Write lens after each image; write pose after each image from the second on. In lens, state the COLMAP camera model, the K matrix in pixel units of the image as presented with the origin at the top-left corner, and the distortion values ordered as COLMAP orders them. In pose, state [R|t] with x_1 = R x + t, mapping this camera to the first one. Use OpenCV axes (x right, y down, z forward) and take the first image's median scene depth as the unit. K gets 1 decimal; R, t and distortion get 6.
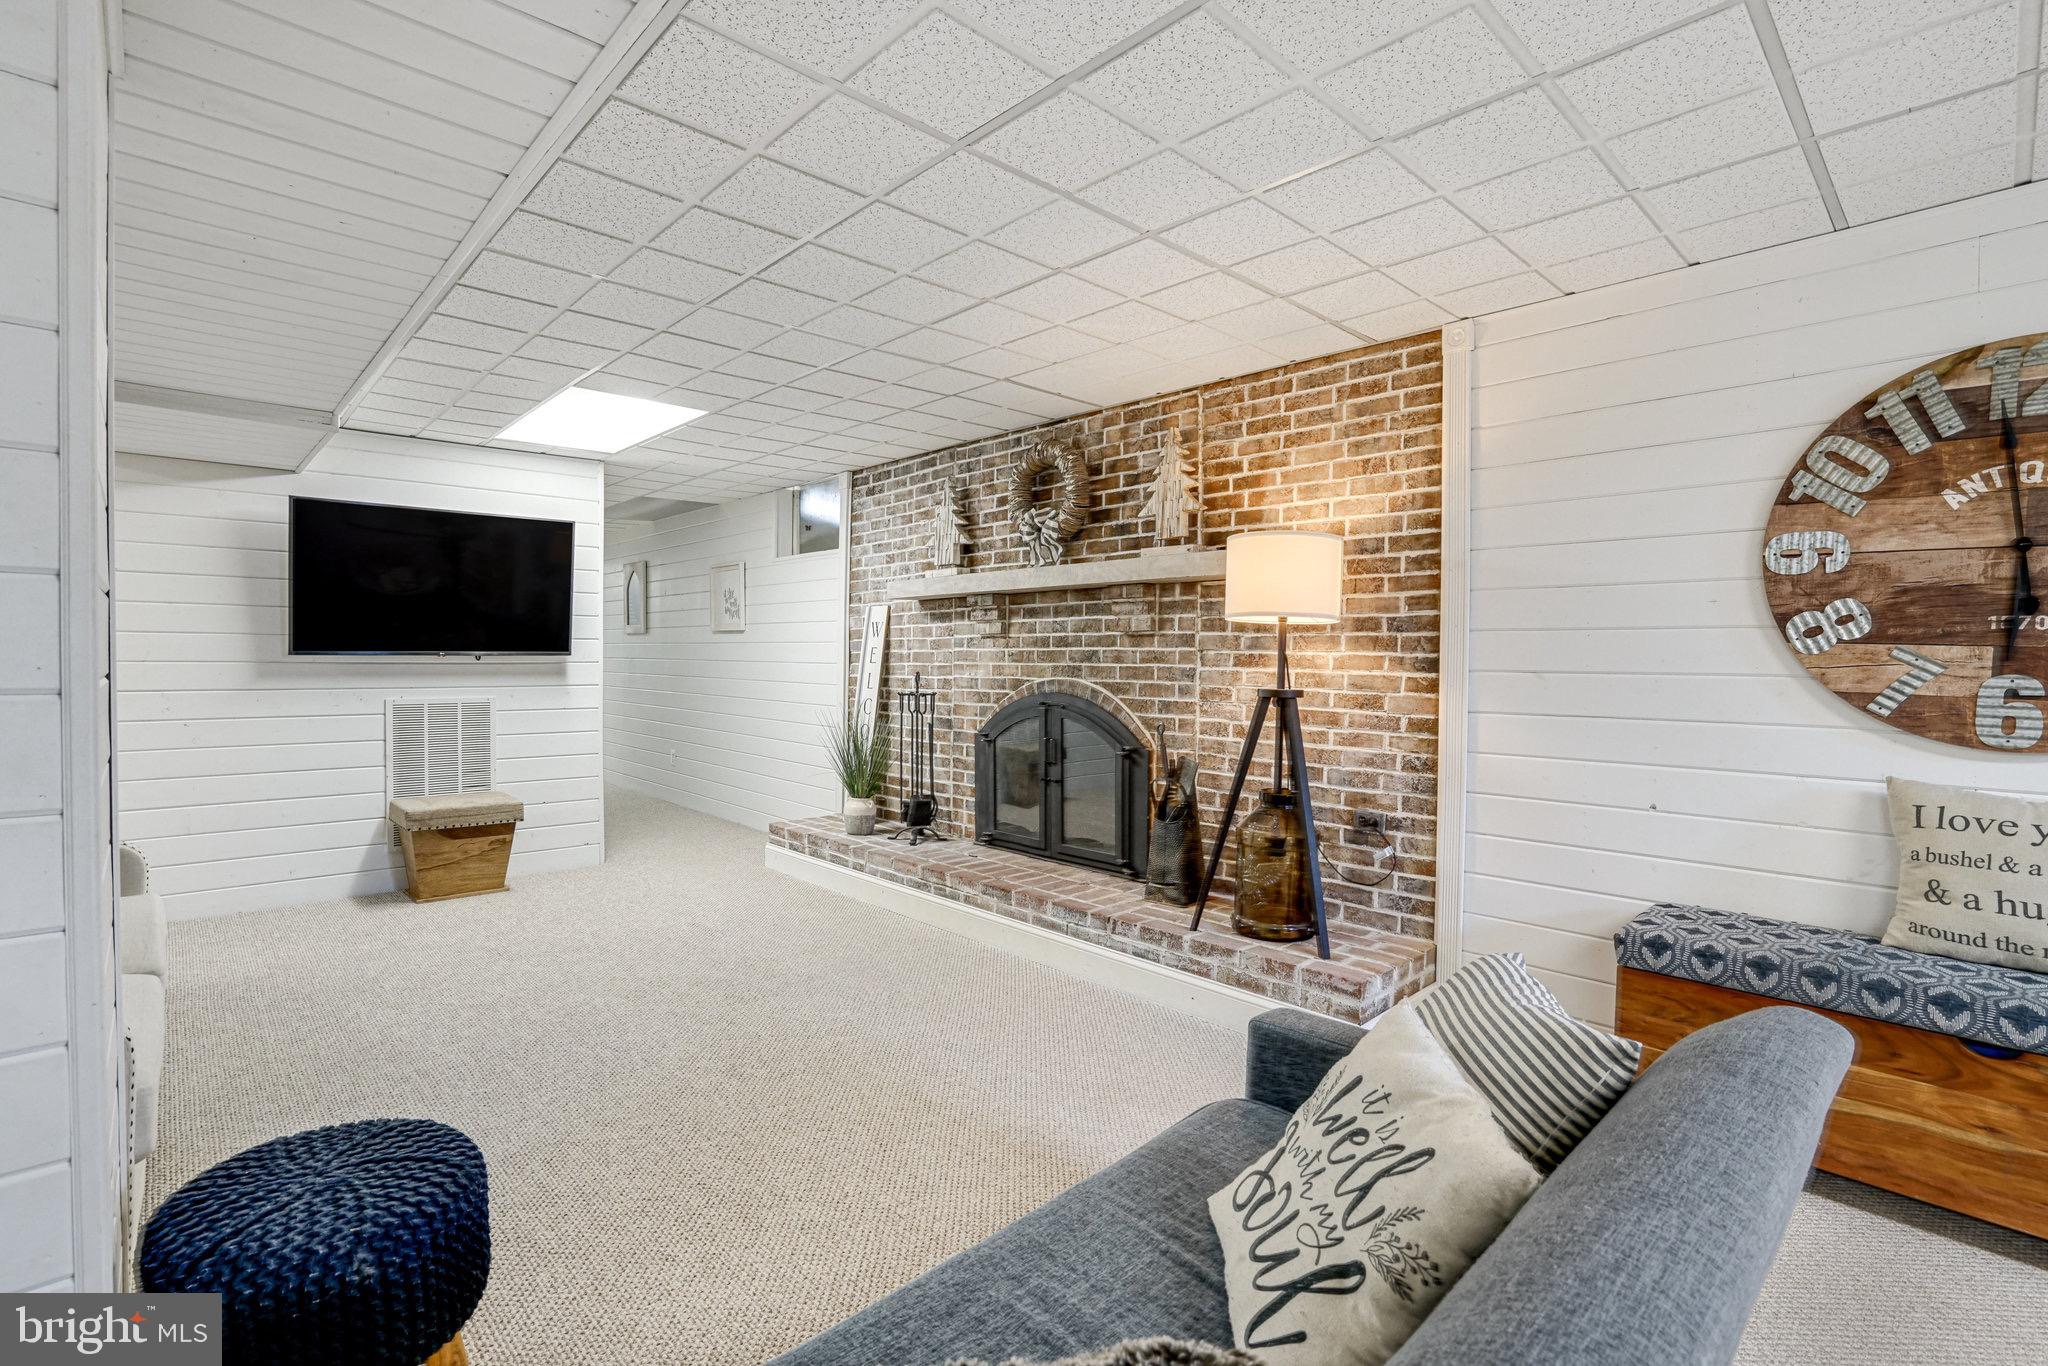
lens RADIAL K [[957.2, 0, 1043.7], [0, 957.2, 678.2], [0, 0, 1]] dist [-0.030358, 0.006032]
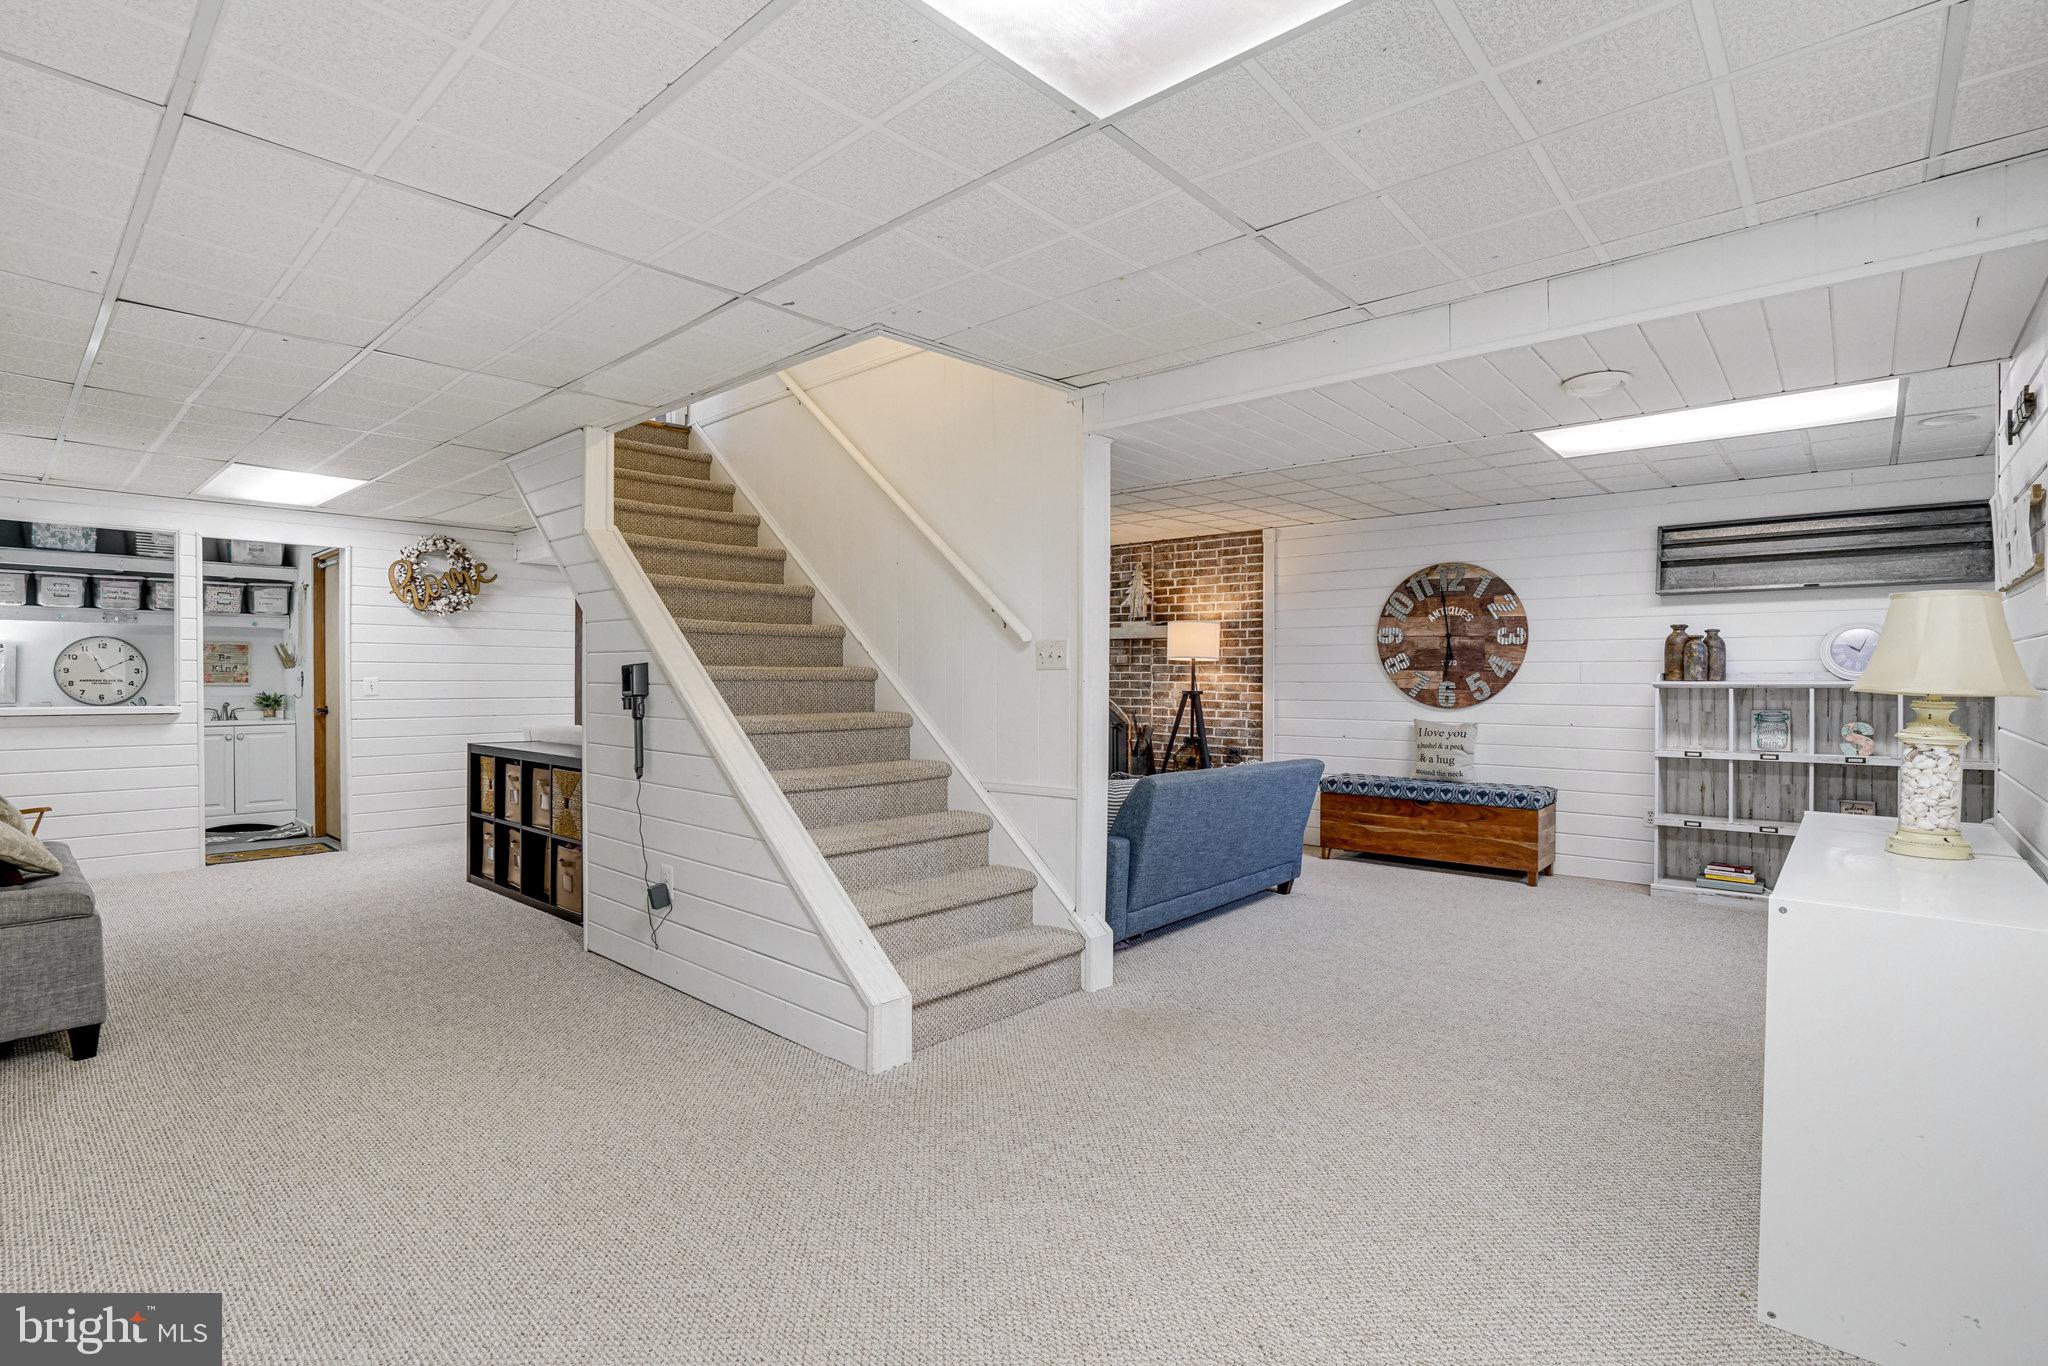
lens RADIAL K [[957.2, 0, 1024.3], [0, 957.2, 686.5], [0, 0, 1]] dist [-0.030358, 0.006032]
pose [[0.997525, -0.004263, 0.070177, -0.262599], [0.005254, 0.999889, -0.013949, 0.027196], [-0.070110, 0.014284, 0.997437, -1.046180]]
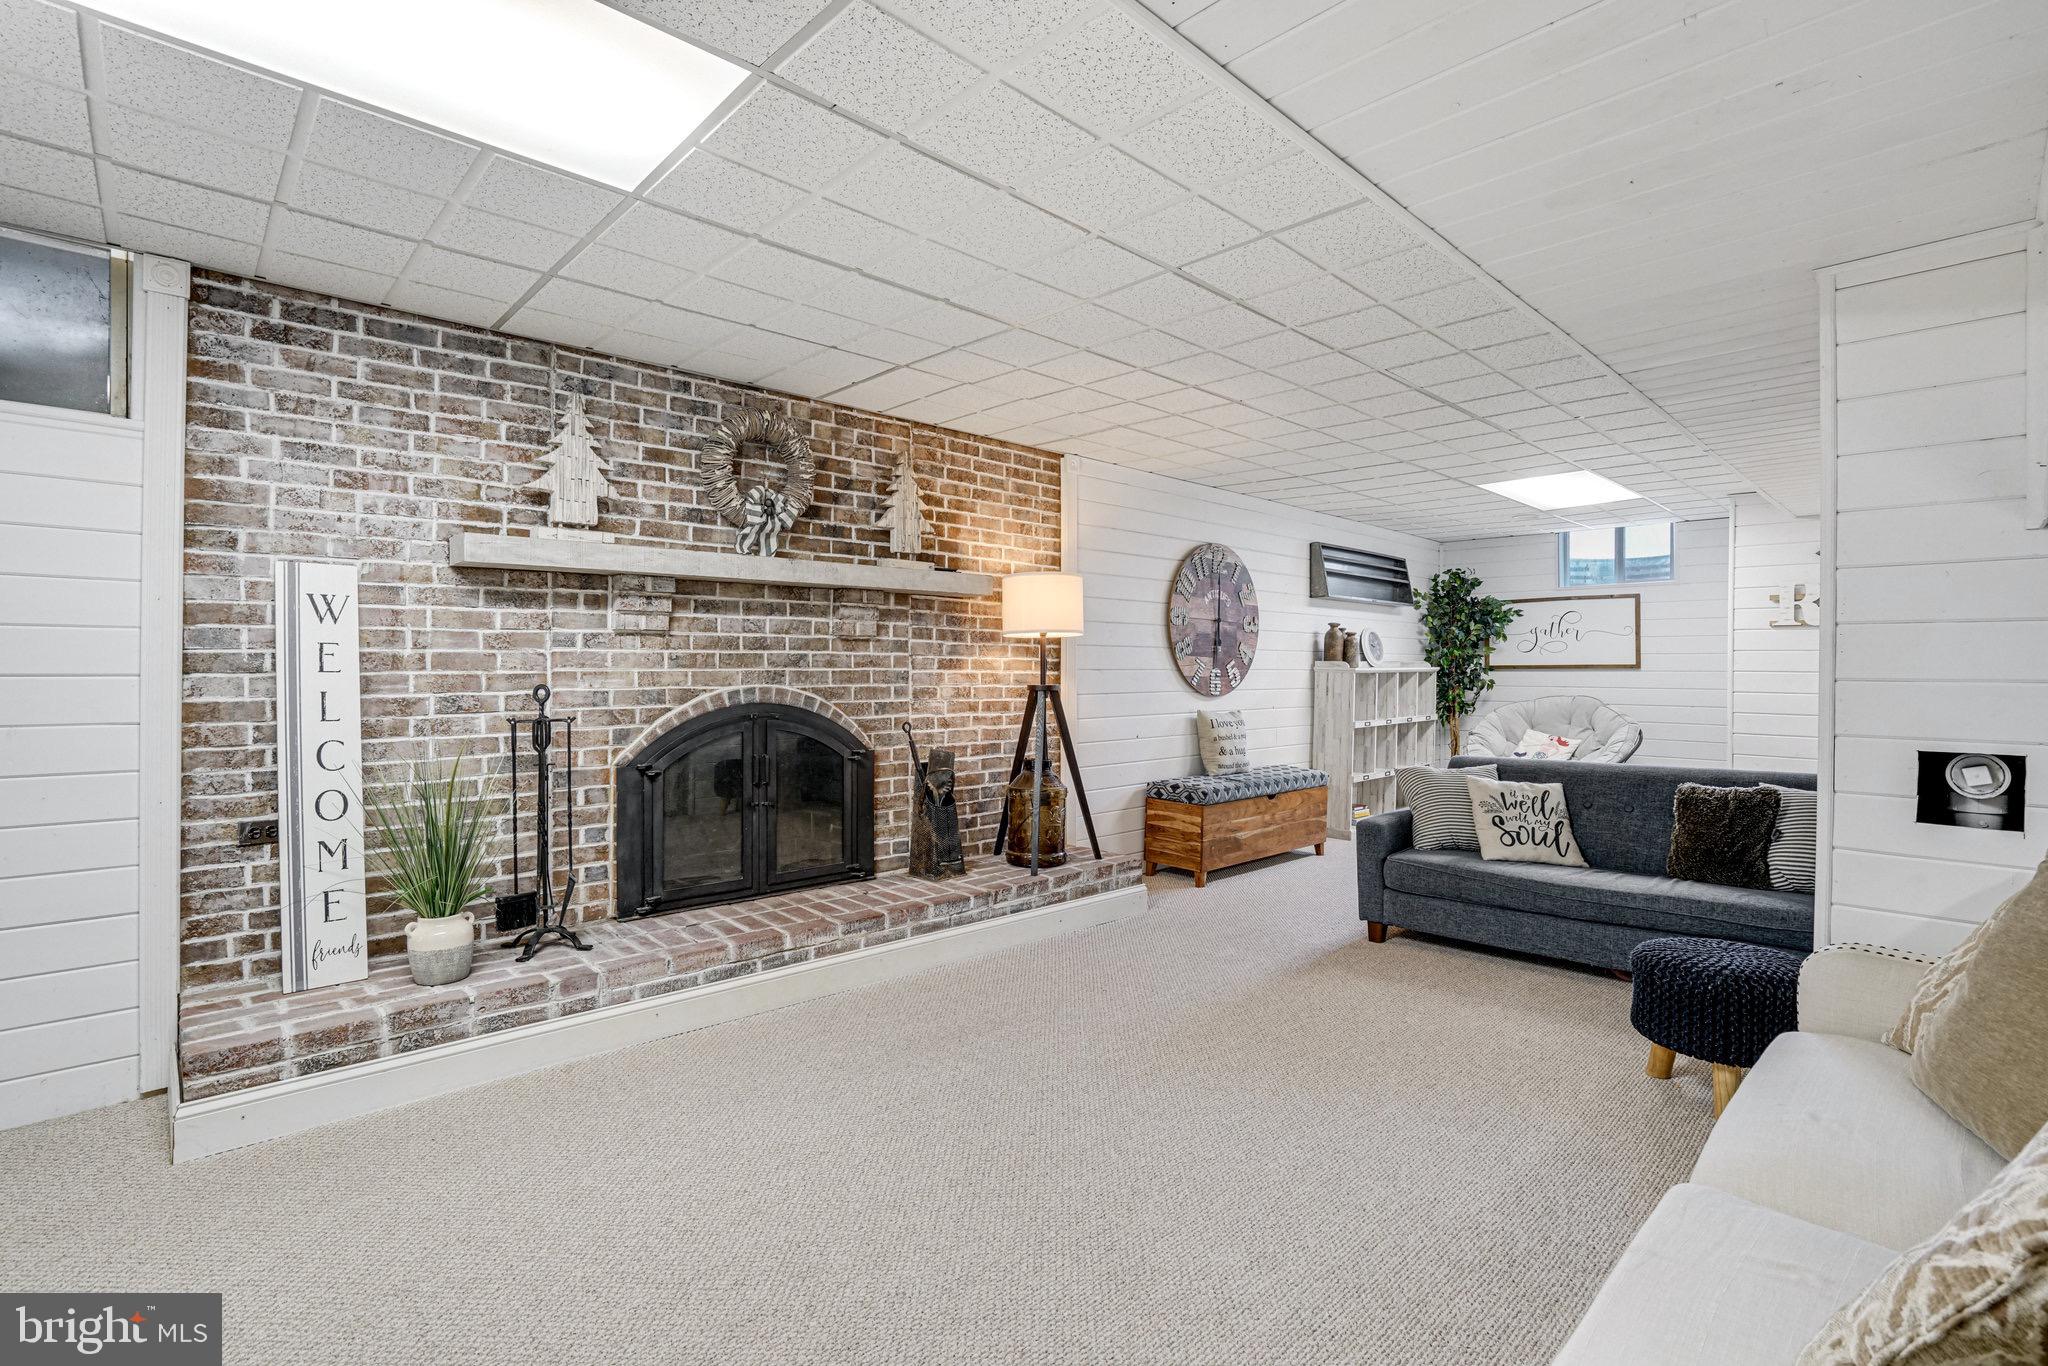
lens RADIAL K [[957.2, 0, 1035.2], [0, 957.2, 672.3], [0, 0, 1]] dist [-0.030358, 0.006032]
pose [[0.002593, -0.014353, 0.999894, -1.024311], [0.019014, 0.999717, 0.014301, -0.024037], [-0.999816, 0.018975, 0.002865, 0.906399]]
